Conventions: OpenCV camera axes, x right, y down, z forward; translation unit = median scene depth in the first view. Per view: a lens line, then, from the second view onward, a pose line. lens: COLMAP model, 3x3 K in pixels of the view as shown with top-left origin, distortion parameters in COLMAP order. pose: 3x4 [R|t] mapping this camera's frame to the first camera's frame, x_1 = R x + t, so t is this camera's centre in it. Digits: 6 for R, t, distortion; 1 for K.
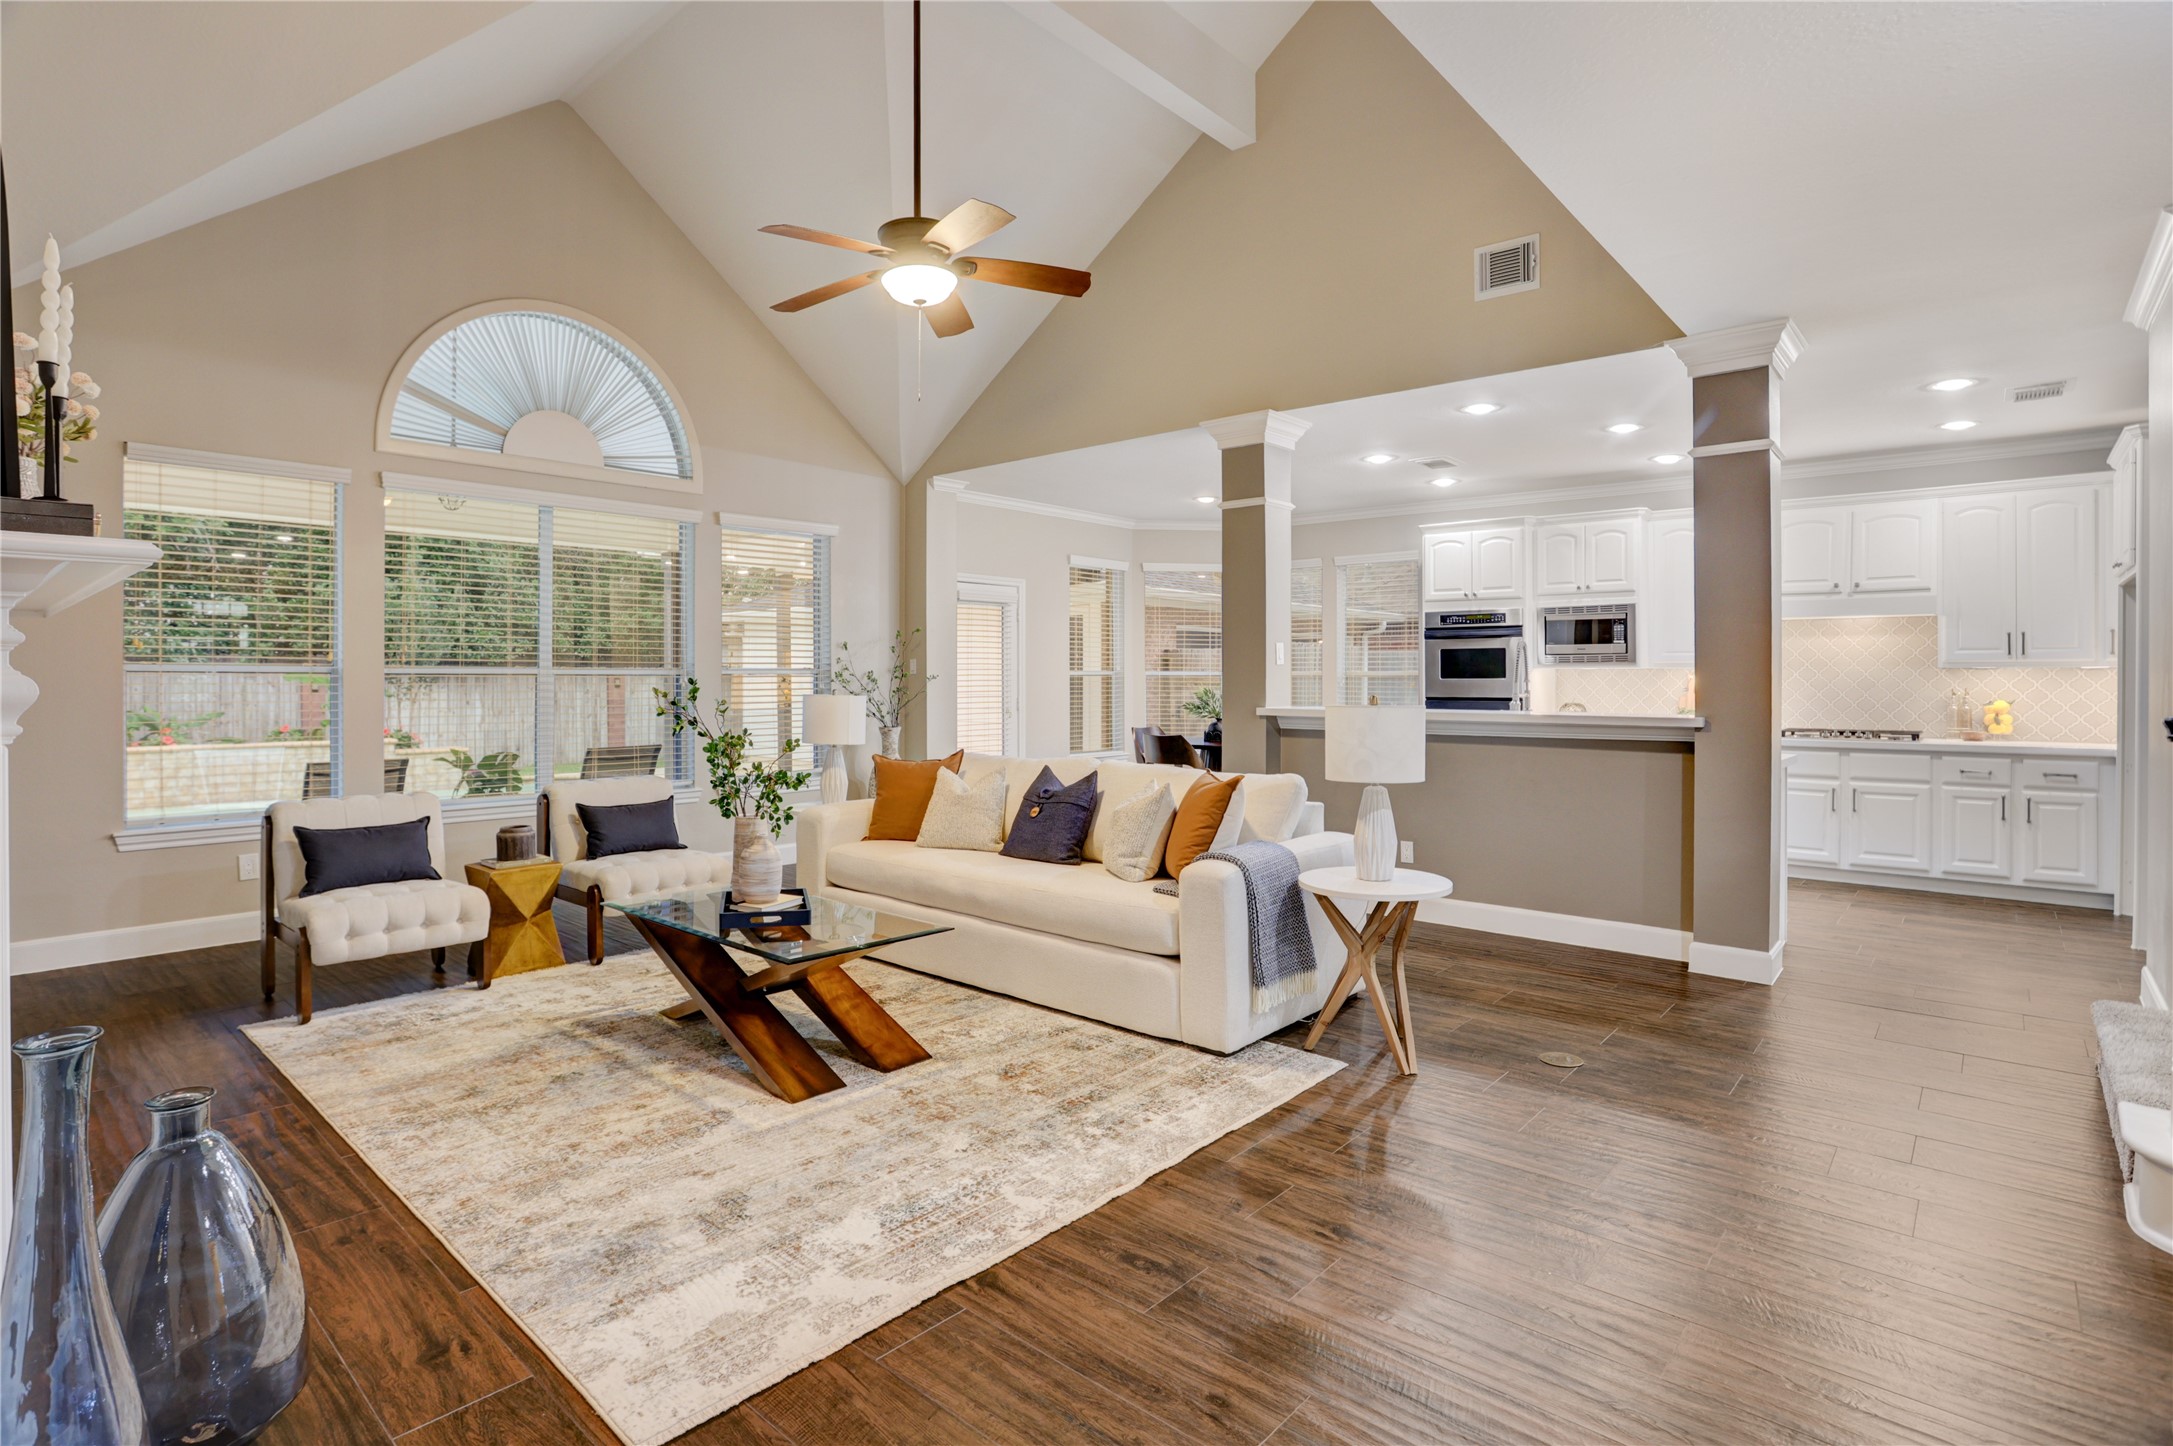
lens RADIAL K [[1073.4, 0, 1072.0], [0, 1073.4, 699.1], [0, 0, 1]] dist [-0.083431, 0.035565]
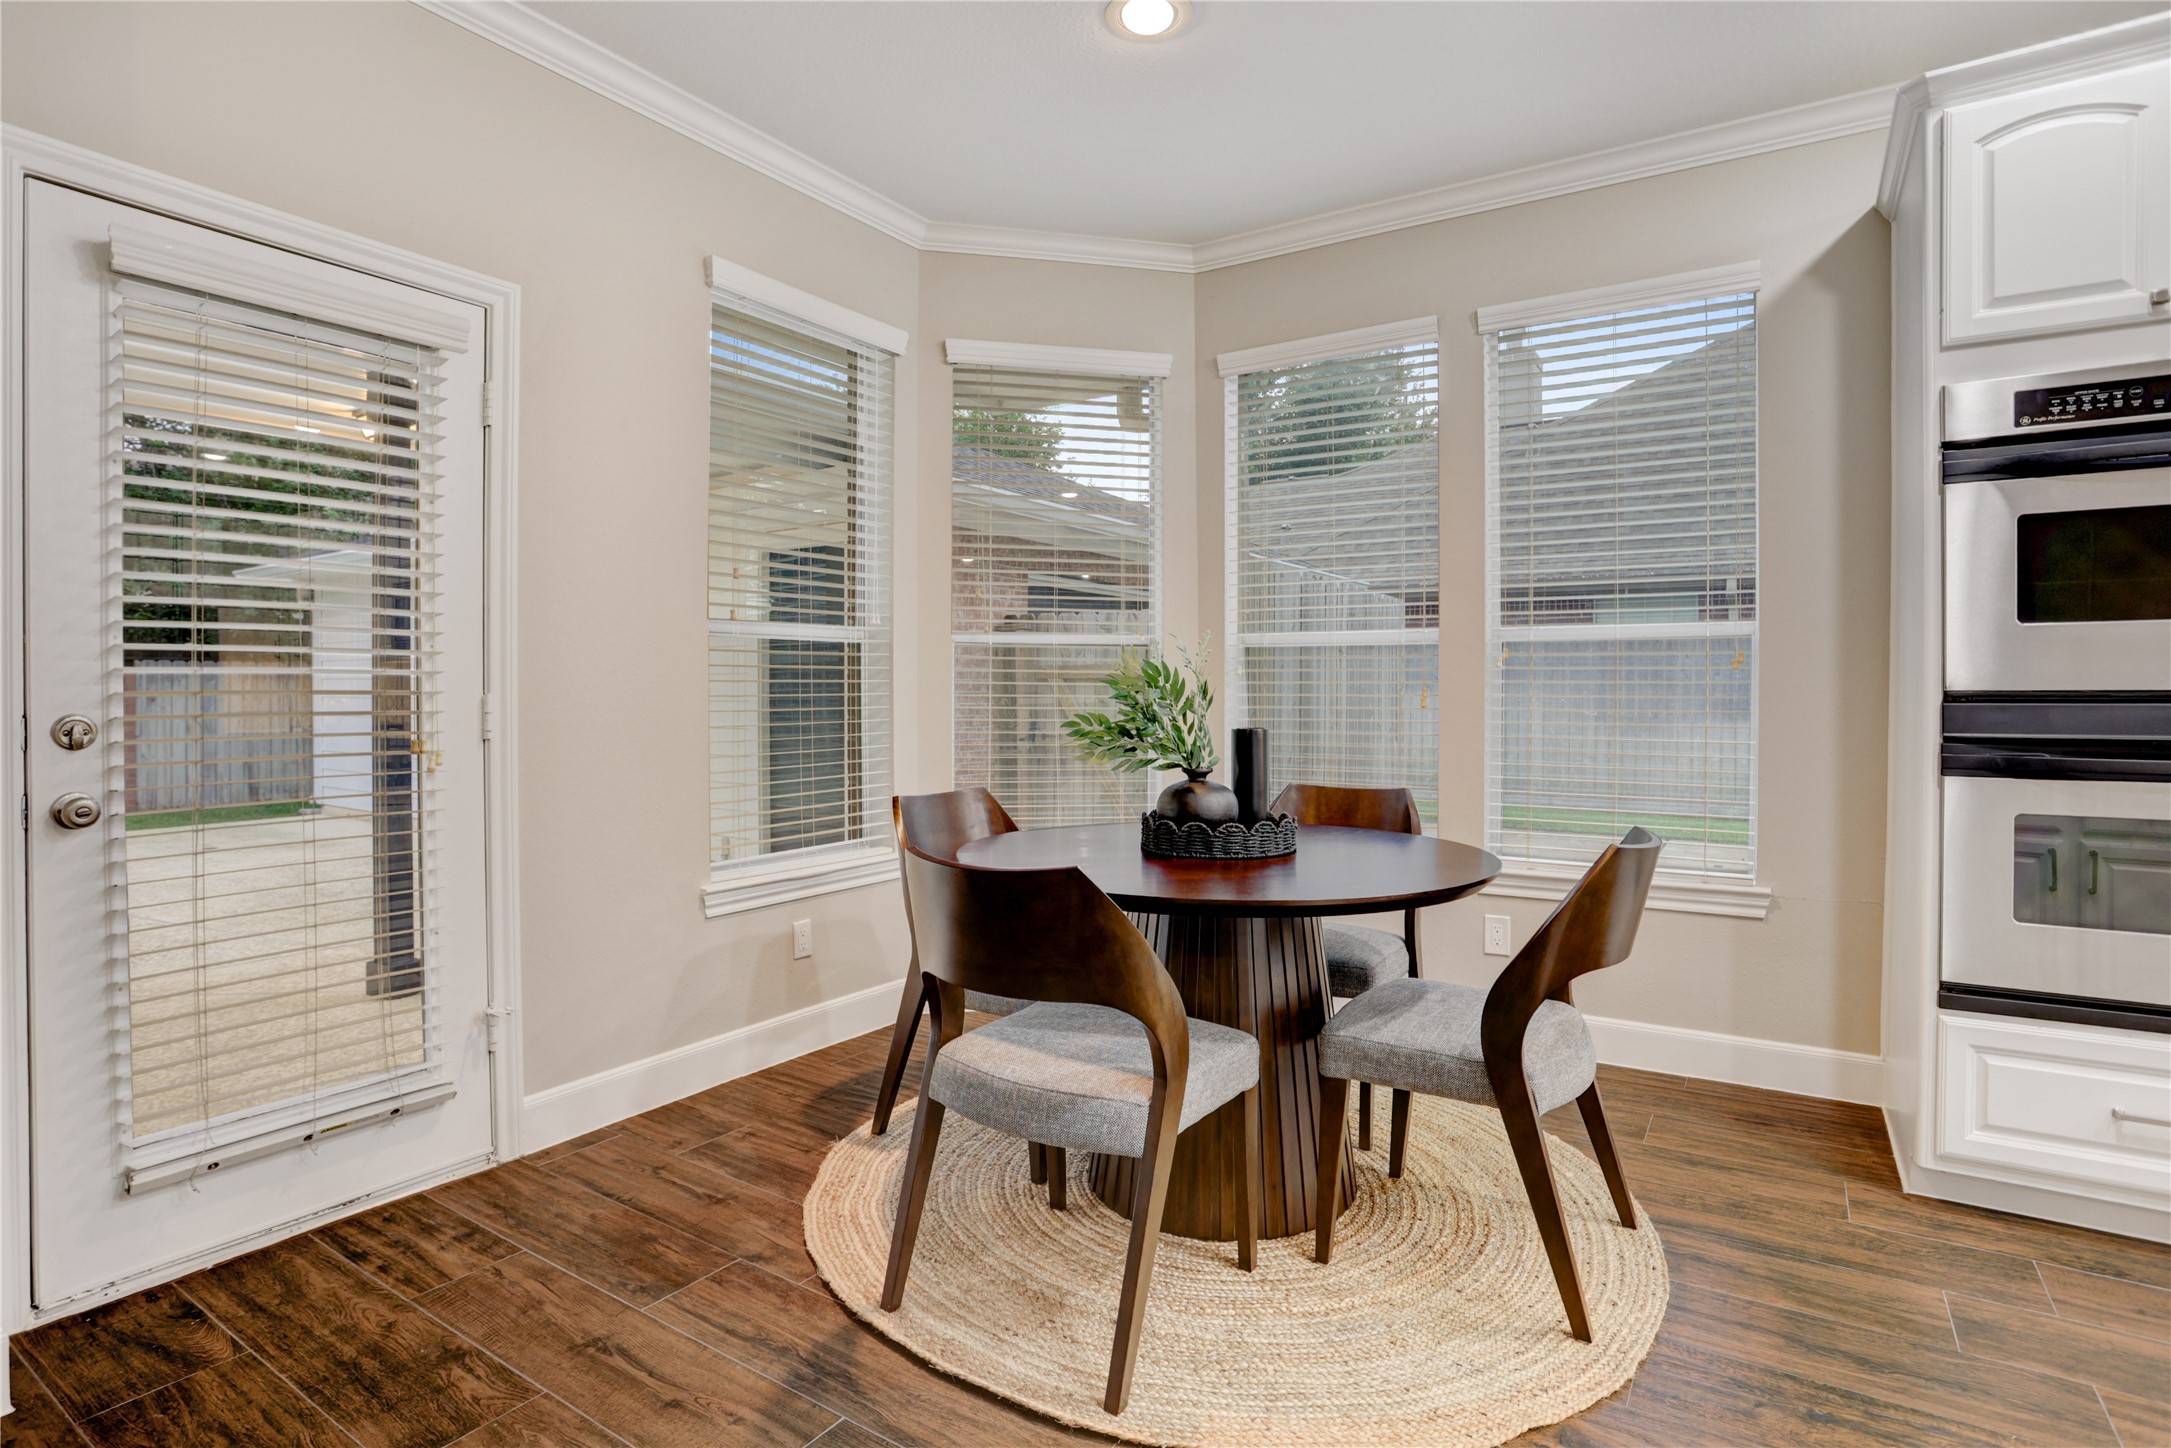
lens RADIAL K [[1067.8, 0, 1085.5], [0, 1067.8, 724.0], [0, 0, 1]] dist [-0.045101, 0.000377]
pose [[0.987306, -0.000768, 0.158829, 0.111991], [0.000208, 0.999994, 0.003539, 0.009032], [-0.158830, -0.003461, 0.987300, 1.273793]]
